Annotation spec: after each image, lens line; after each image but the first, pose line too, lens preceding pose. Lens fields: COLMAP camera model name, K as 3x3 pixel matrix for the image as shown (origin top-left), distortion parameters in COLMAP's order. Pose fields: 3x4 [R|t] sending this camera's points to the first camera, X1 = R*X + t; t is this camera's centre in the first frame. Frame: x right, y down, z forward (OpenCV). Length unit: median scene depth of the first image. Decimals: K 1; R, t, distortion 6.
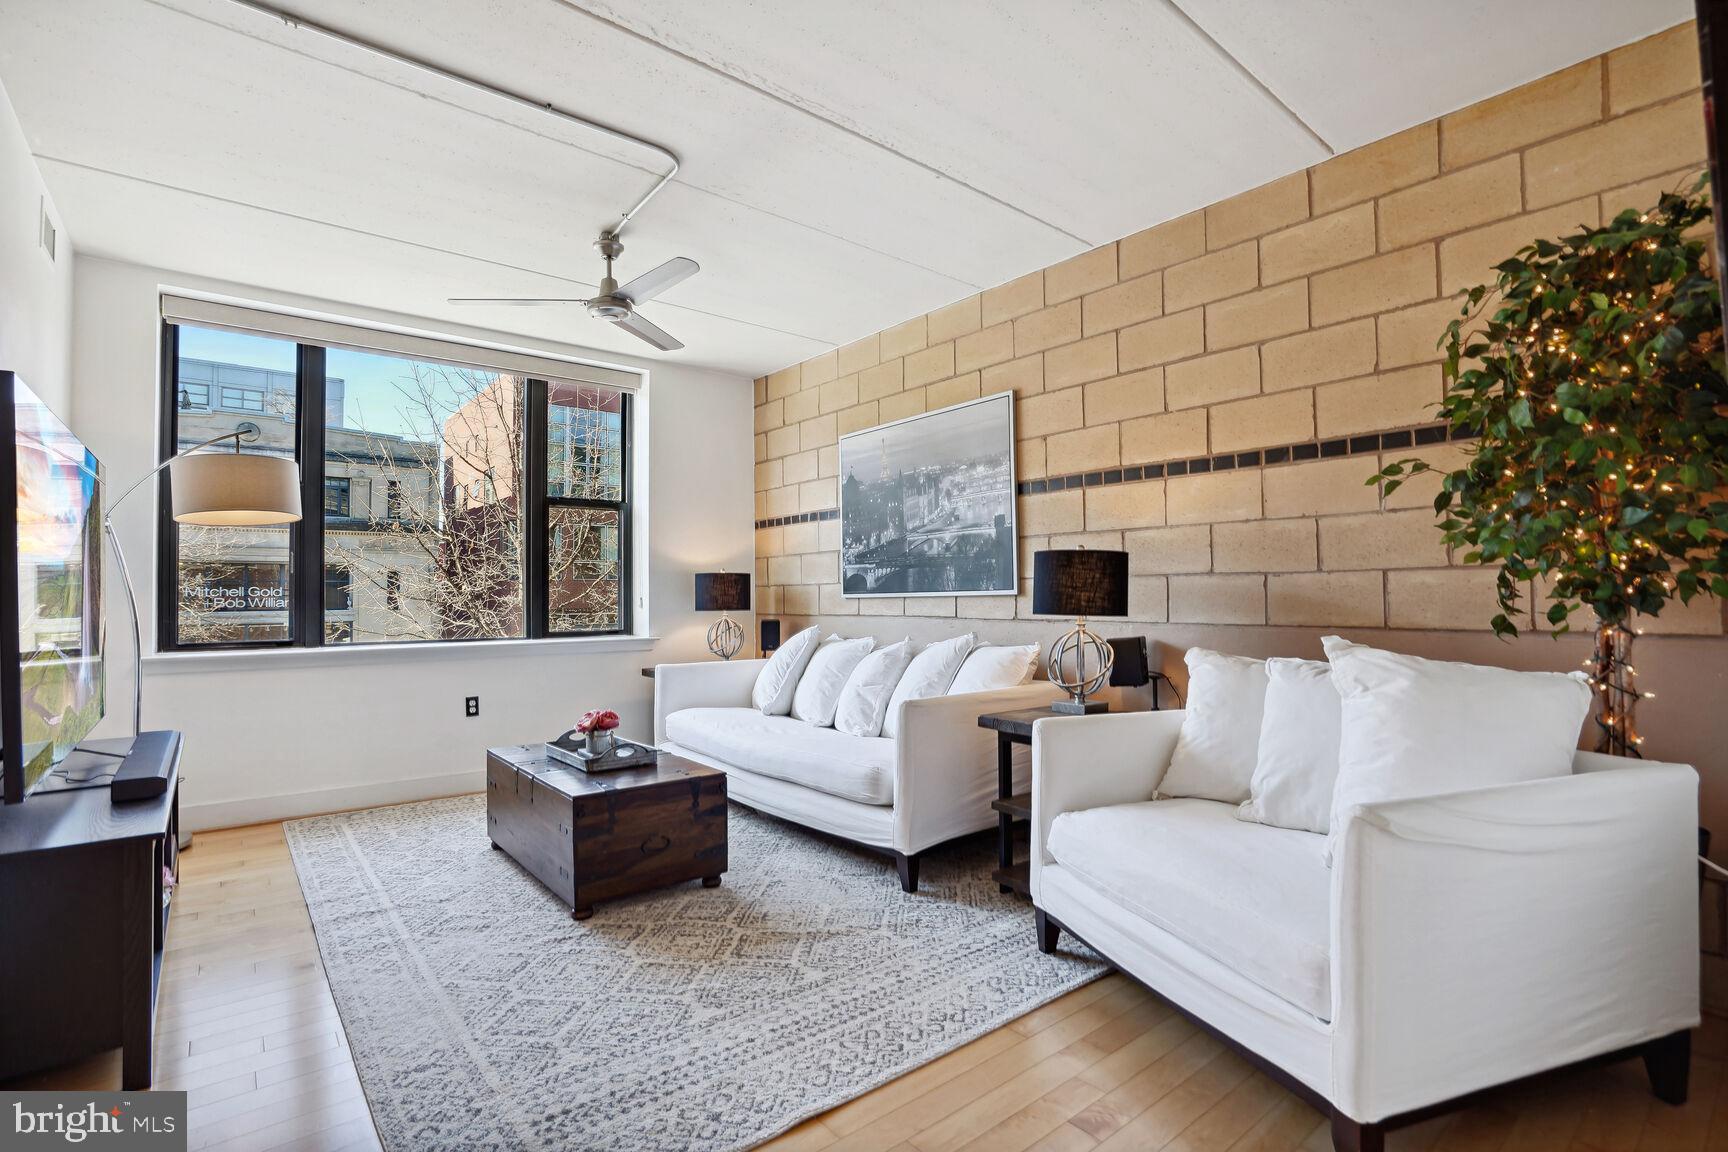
lens RADIAL K [[817.3, 0, 863.6], [0, 817.3, 584.2], [0, 0, 1]] dist [-0.001408, -0.000039]
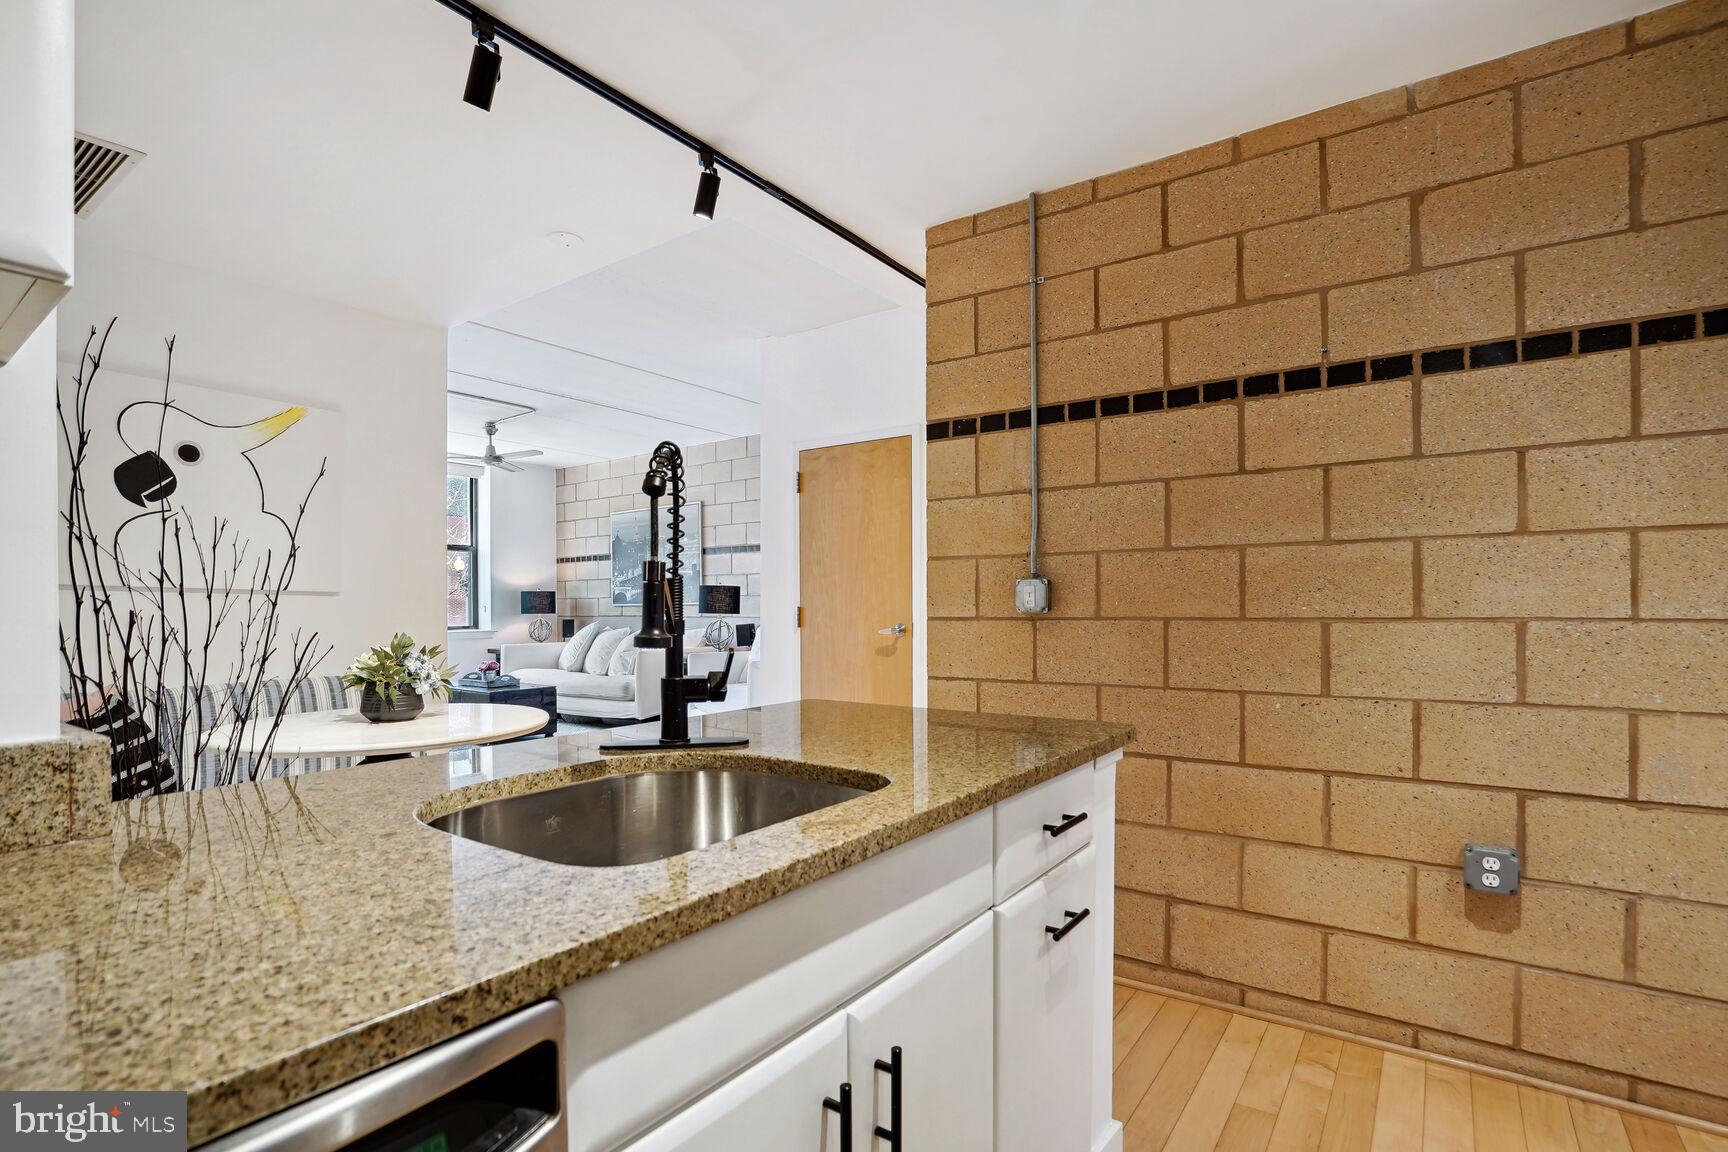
lens RADIAL K [[817.3, 0, 863.6], [0, 817.3, 584.2], [0, 0, 1]] dist [-0.001408, -0.000039]
pose [[0.964889, 0.000801, 0.262656, 0.032046], [0.000682, 0.999984, -0.005558, -0.018706], [-0.262657, 0.005542, 0.964873, -0.802267]]
